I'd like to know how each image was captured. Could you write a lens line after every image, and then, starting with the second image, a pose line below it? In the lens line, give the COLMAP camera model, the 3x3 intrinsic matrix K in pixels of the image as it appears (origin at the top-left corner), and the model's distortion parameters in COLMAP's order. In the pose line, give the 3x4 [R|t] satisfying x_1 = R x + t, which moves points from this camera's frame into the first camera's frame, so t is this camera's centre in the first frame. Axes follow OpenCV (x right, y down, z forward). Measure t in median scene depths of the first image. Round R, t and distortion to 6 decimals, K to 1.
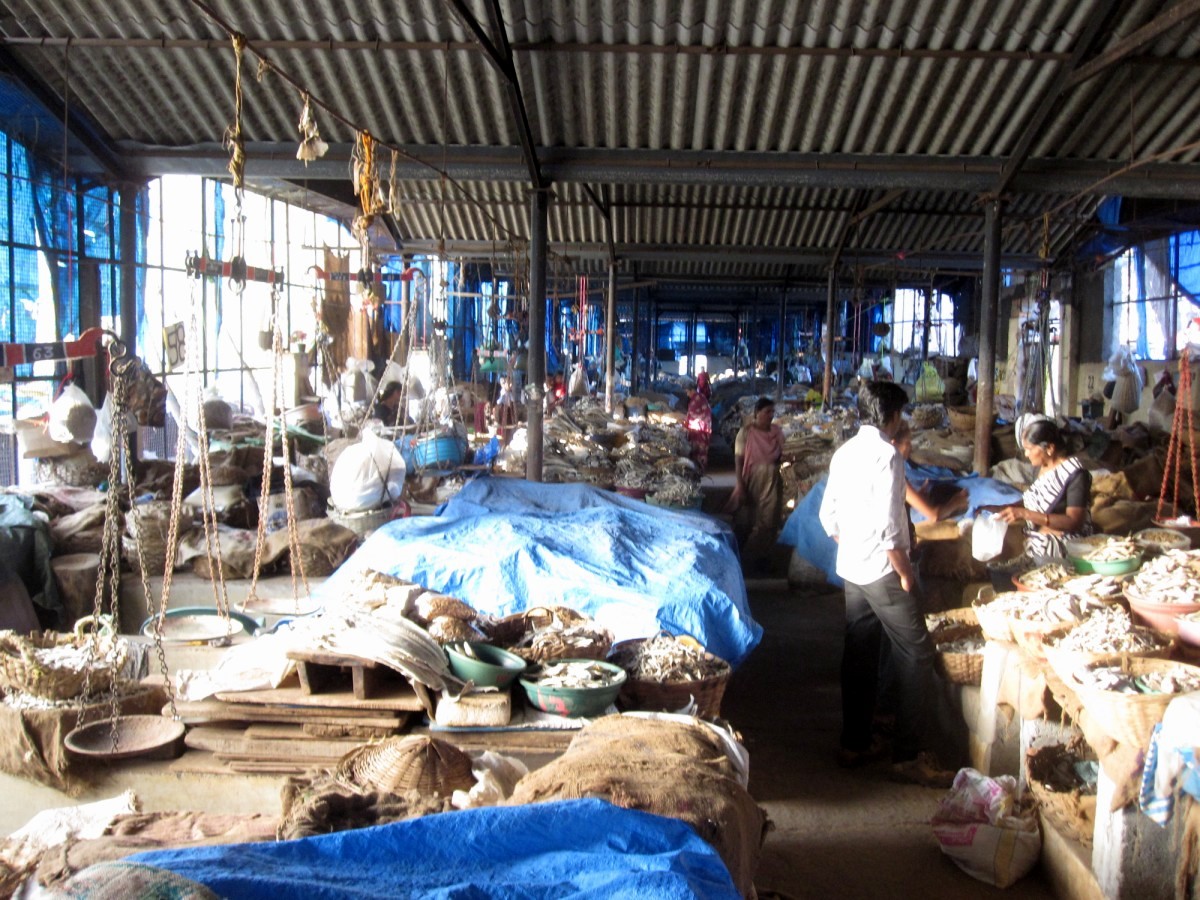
lens RADIAL K [[1181.2, 0, 600.0], [0, 1181.2, 450.0], [0, 0, 1]] dist [-0.075110, 0.031071]
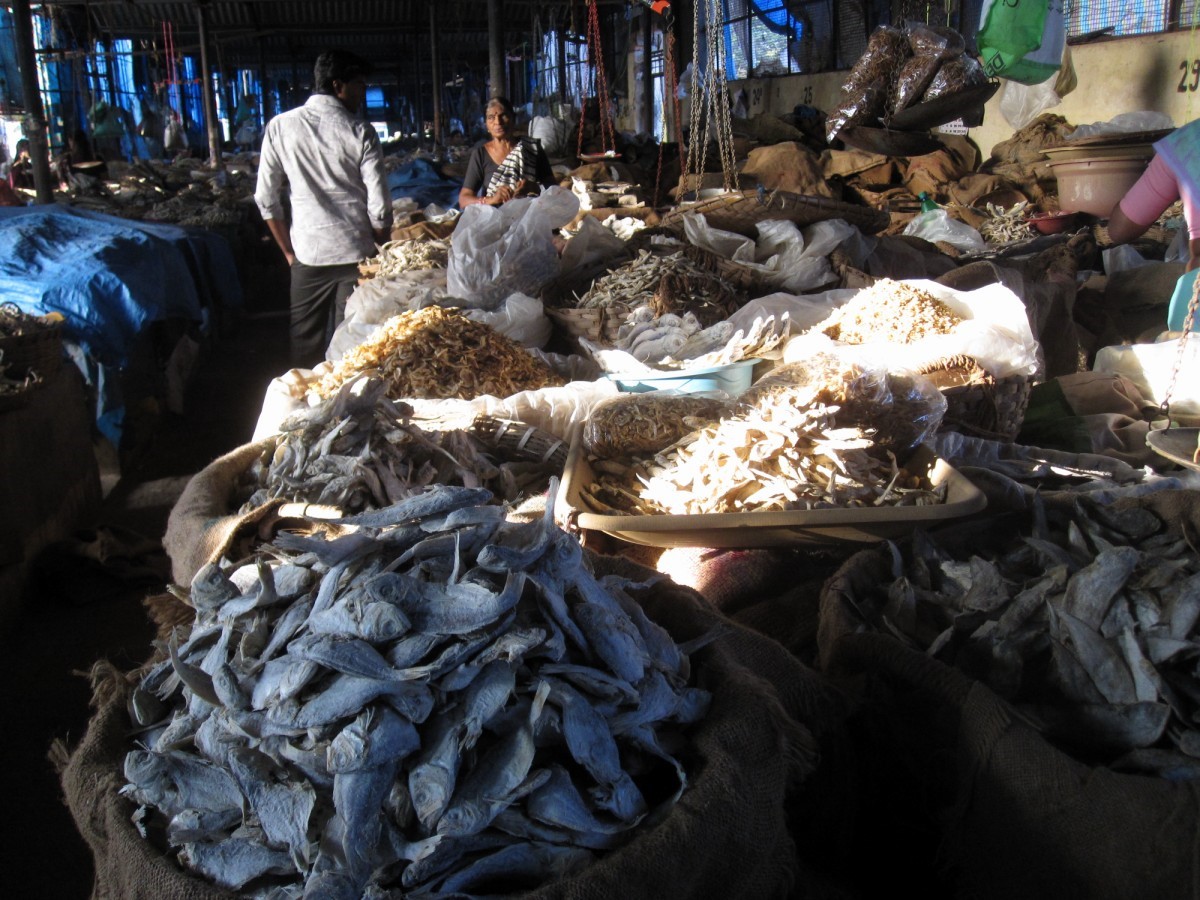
lens RADIAL K [[1181.2, 0, 600.0], [0, 1181.2, 450.0], [0, 0, 1]] dist [-0.075110, 0.031071]
pose [[0.970677, -0.104514, 0.216480, 0.153870], [0.062273, 0.979125, 0.193485, 0.055925], [-0.232183, -0.174330, 0.956922, -0.048846]]
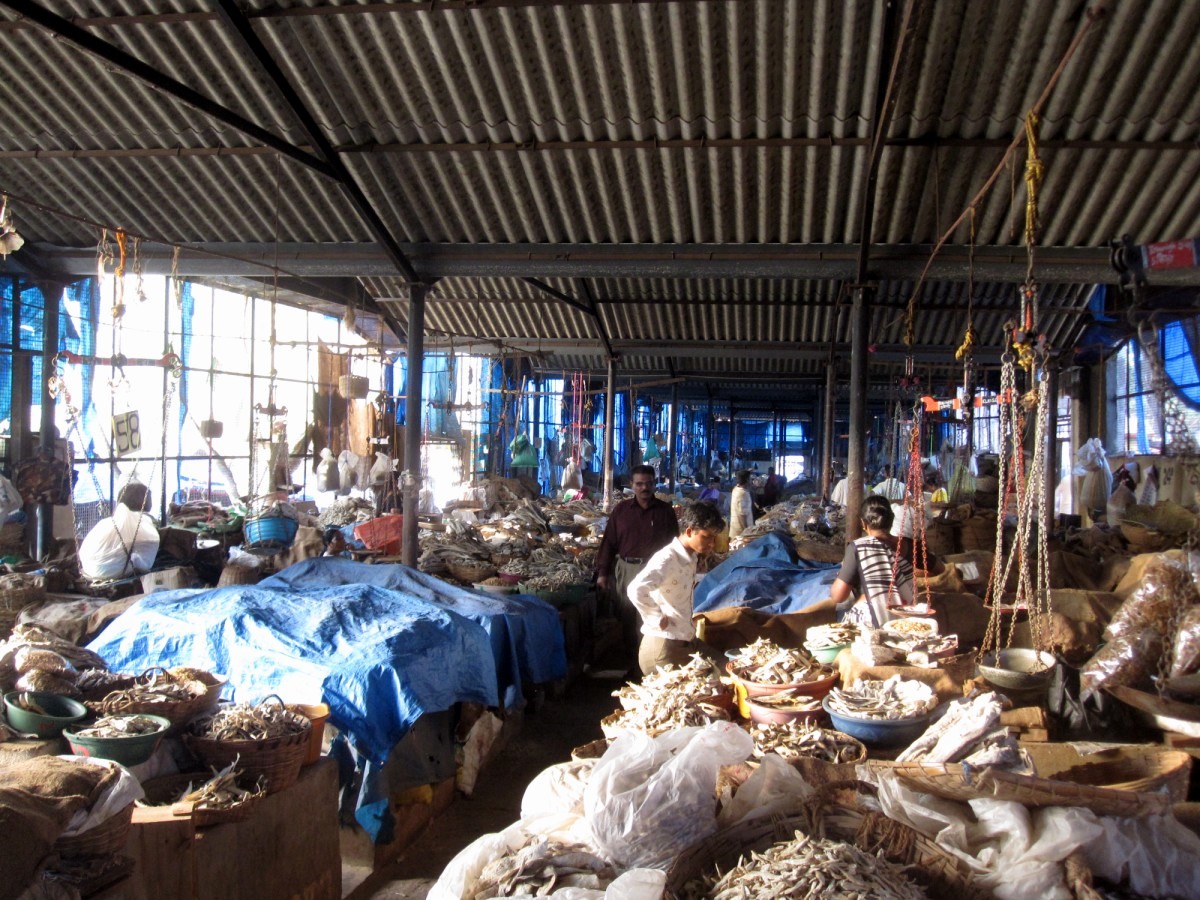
lens RADIAL K [[1181.2, 0, 600.0], [0, 1181.2, 450.0], [0, 0, 1]] dist [-0.075110, 0.031071]
pose [[0.993334, 0.006271, -0.115102, 0.219200], [-0.016070, 0.996302, -0.084402, 0.010148], [0.114147, 0.085689, 0.989761, -0.001602]]
